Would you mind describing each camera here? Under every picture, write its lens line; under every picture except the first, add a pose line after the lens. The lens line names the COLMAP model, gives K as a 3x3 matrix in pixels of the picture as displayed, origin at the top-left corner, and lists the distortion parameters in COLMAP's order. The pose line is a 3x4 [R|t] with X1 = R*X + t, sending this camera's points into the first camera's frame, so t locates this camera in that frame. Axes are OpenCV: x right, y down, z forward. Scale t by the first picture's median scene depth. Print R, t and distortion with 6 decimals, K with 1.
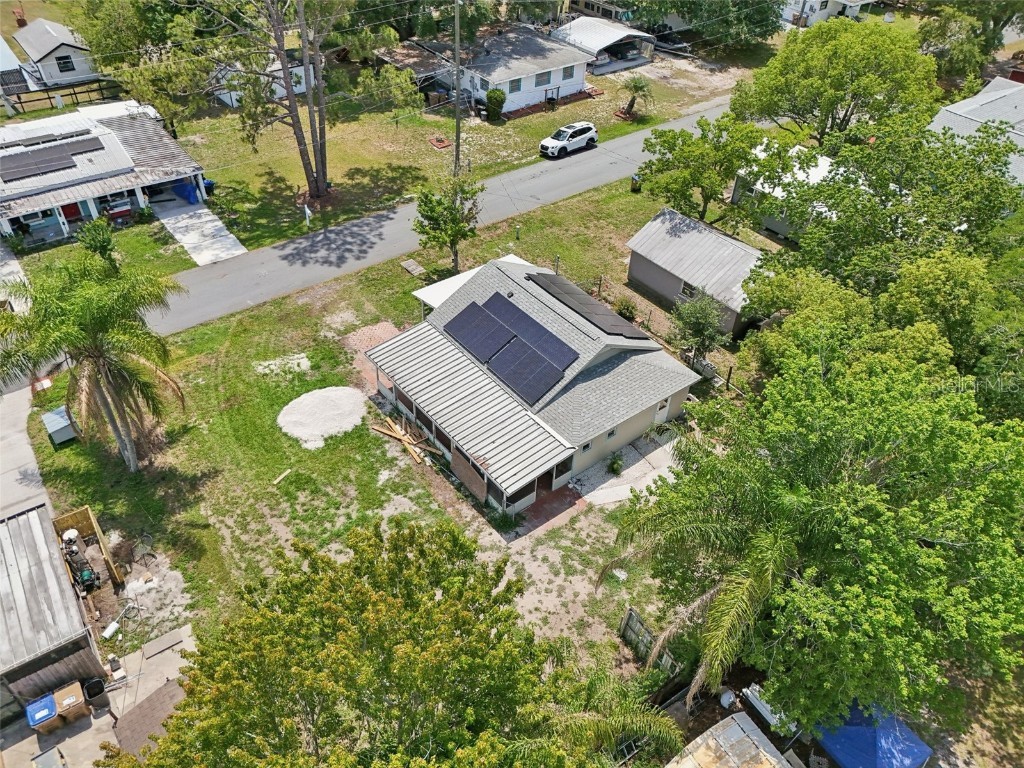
lens RADIAL K [[743.2, 0, 510.1], [0, 743.2, 384.7], [0, 0, 1]] dist [0.008017, -0.004343]
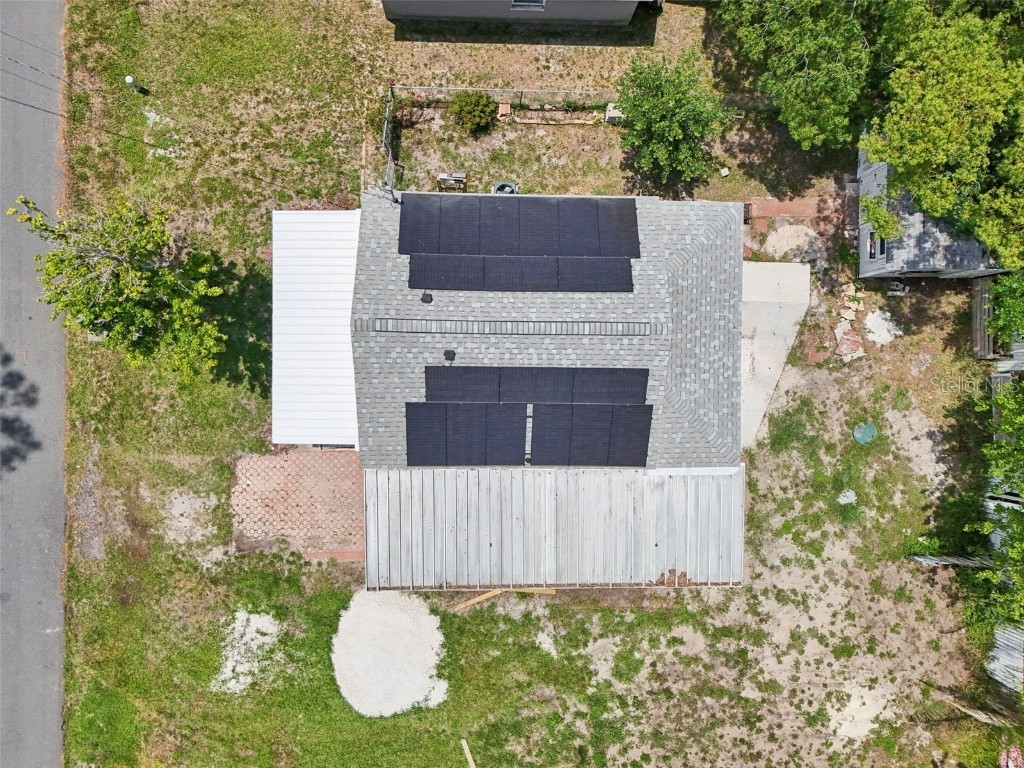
lens RADIAL K [[743.2, 0, 507.3], [0, 743.2, 377.3], [0, 0, 1]] dist [0.008017, -0.004343]
pose [[0.617150, -0.786835, -0.004057, 0.016205], [0.498972, 0.387368, 0.775225, -0.514935], [-0.608403, -0.480454, 0.631672, 0.607501]]
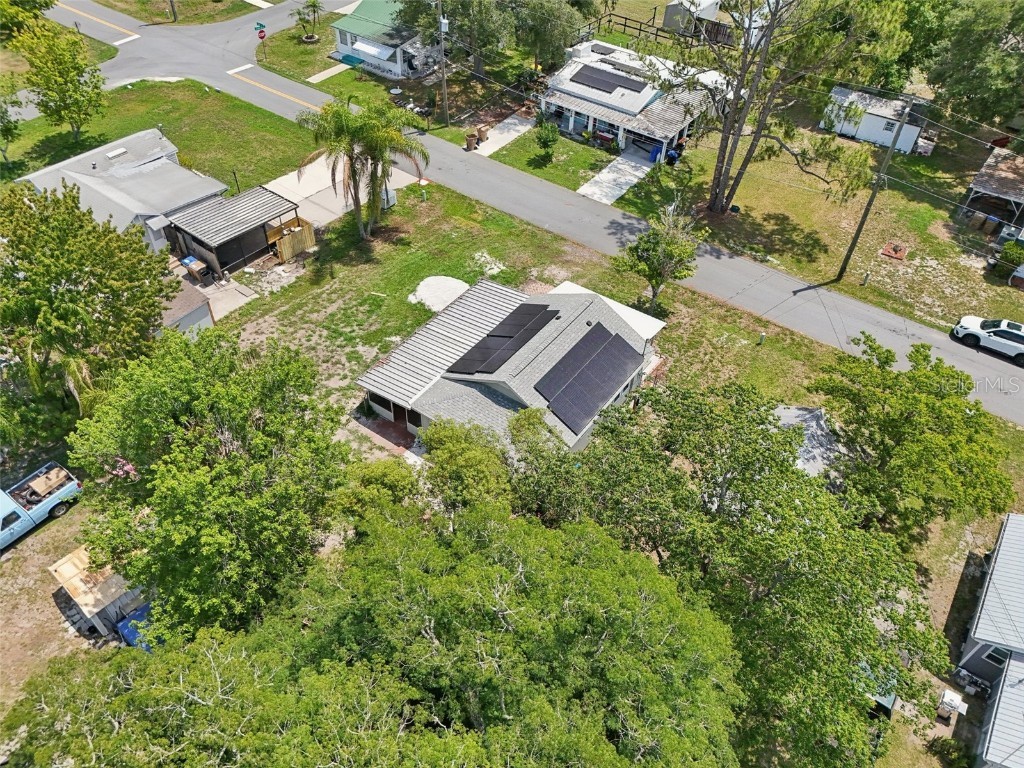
lens RADIAL K [[743.2, 0, 507.6], [0, 743.2, 387.3], [0, 0, 1]] dist [0.008017, -0.004343]
pose [[0.290871, 0.661469, -0.691269, 0.790492], [-0.644169, 0.669608, 0.369690, -0.403367], [0.707418, 0.337762, 0.620867, 0.298454]]
